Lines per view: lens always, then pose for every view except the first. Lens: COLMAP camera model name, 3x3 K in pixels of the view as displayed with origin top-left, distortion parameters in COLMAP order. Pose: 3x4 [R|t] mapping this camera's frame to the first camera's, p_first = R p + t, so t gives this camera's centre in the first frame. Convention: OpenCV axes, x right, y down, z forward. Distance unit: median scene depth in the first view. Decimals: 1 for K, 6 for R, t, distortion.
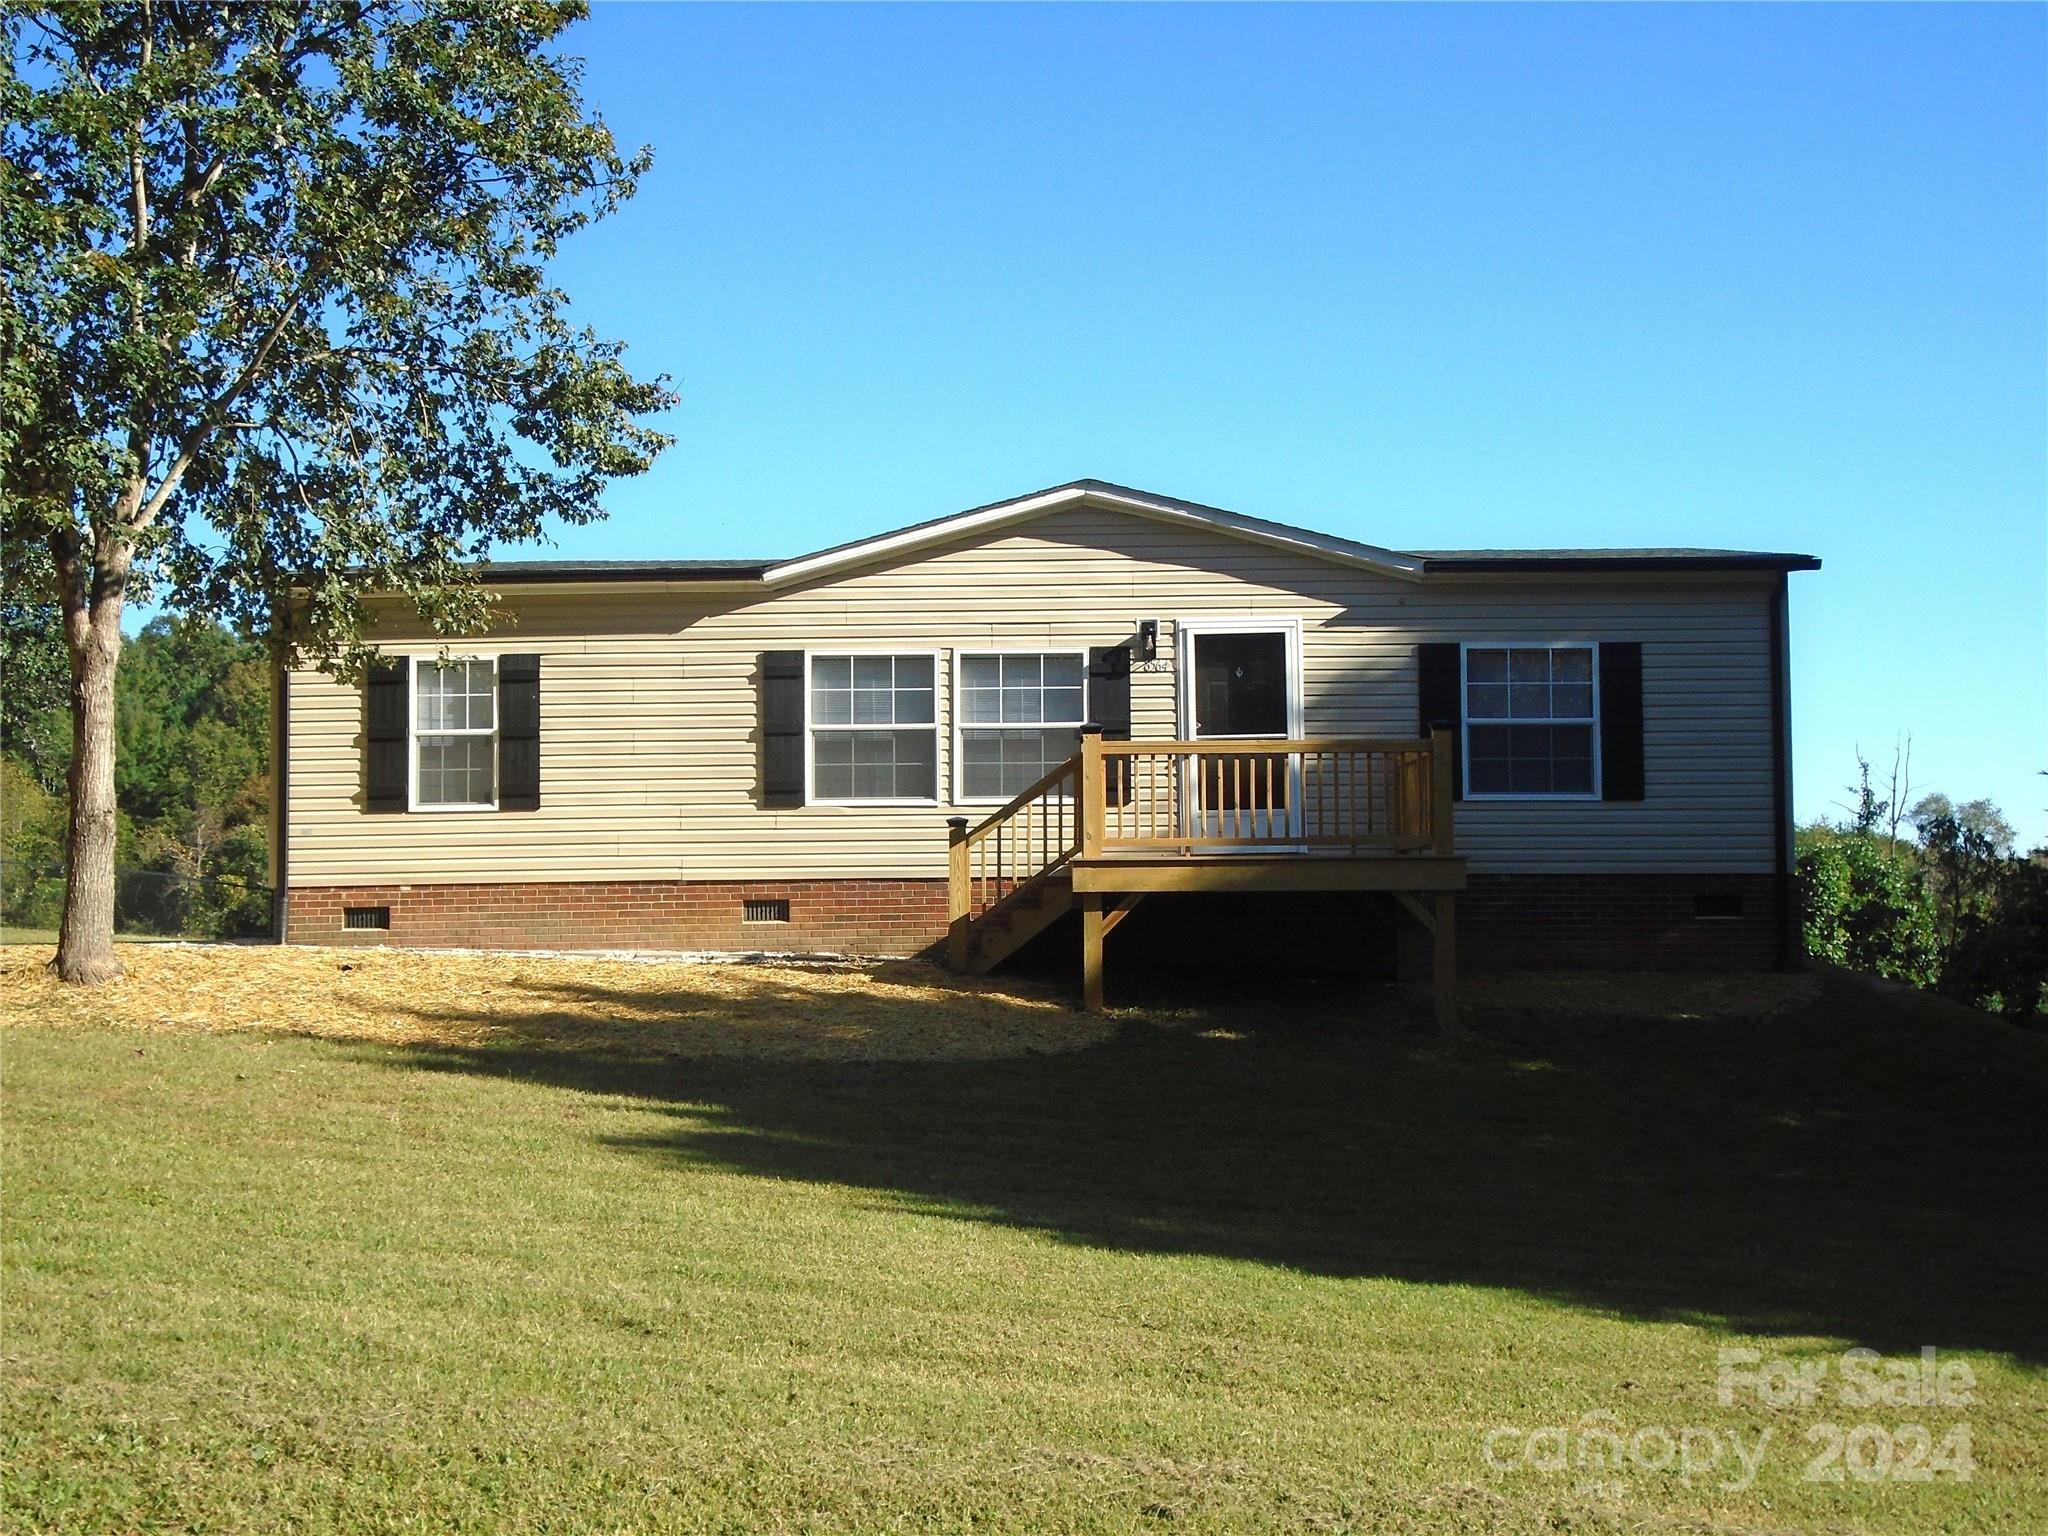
lens RADIAL K [[2514.5, 0, 1023.0], [0, 2514.5, 755.1], [0, 0, 1]] dist [-0.168720, 0.000000]
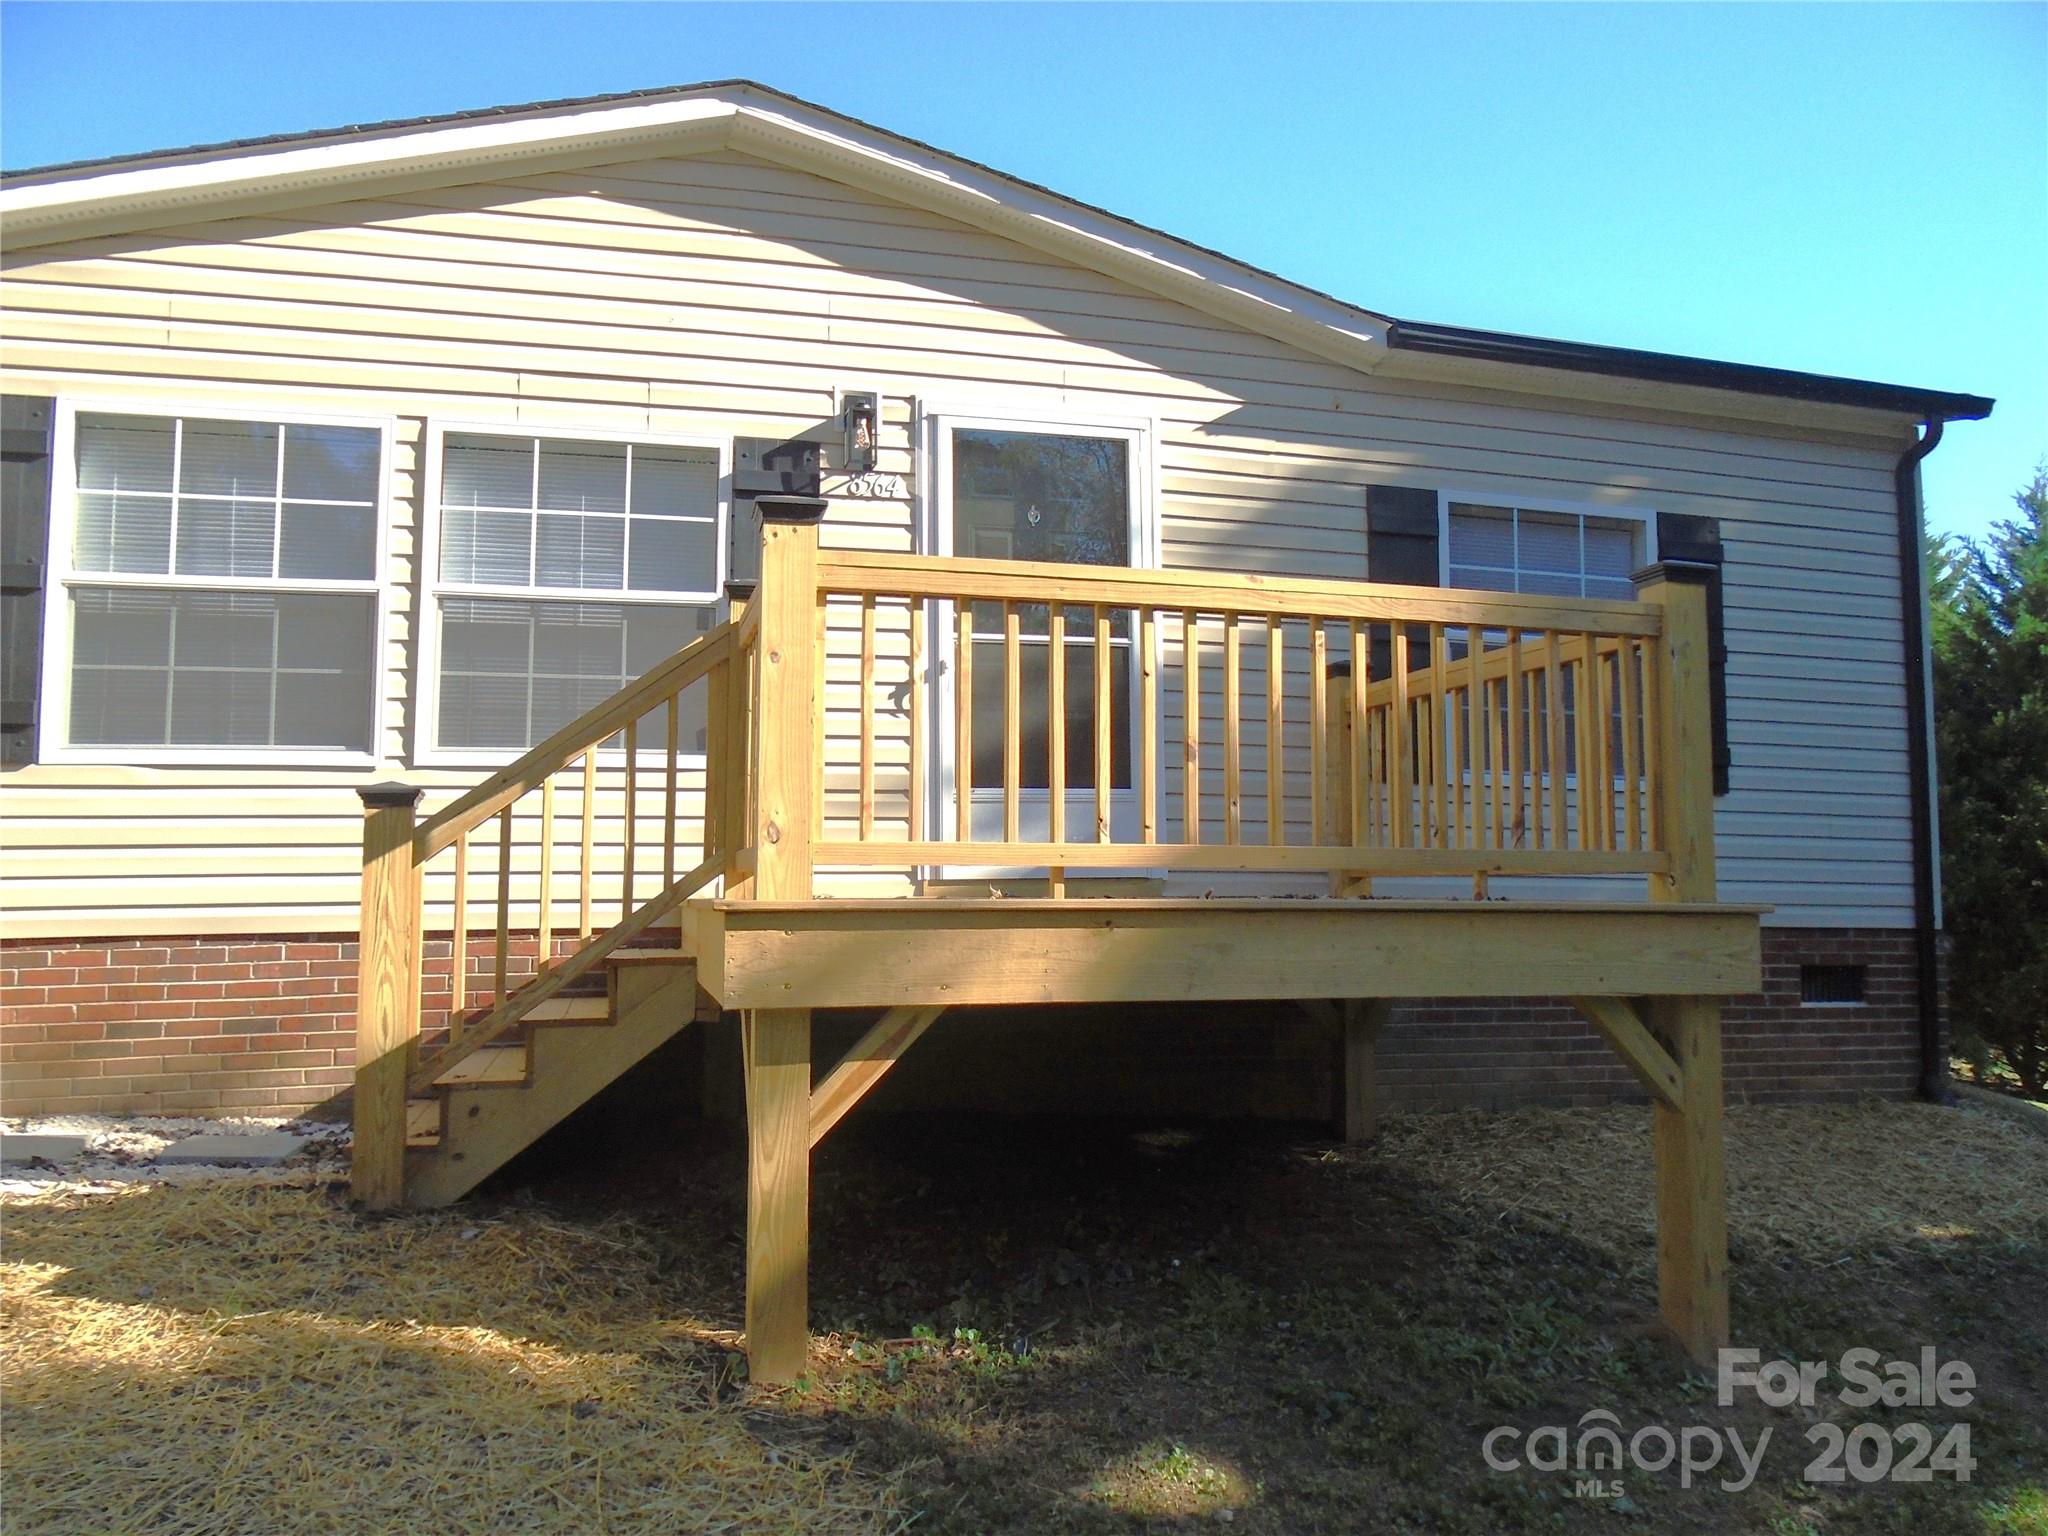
lens RADIAL K [[1689.7, 0, 1015.3], [0, 1689.7, 757.1], [0, 0, 1]] dist [0.013610, 0.015542]
pose [[0.969739, 0.027814, 0.242553, 0.002635], [-0.020861, 0.999296, -0.031188, 0.025333], [-0.243249, 0.025184, 0.969637, 0.685387]]
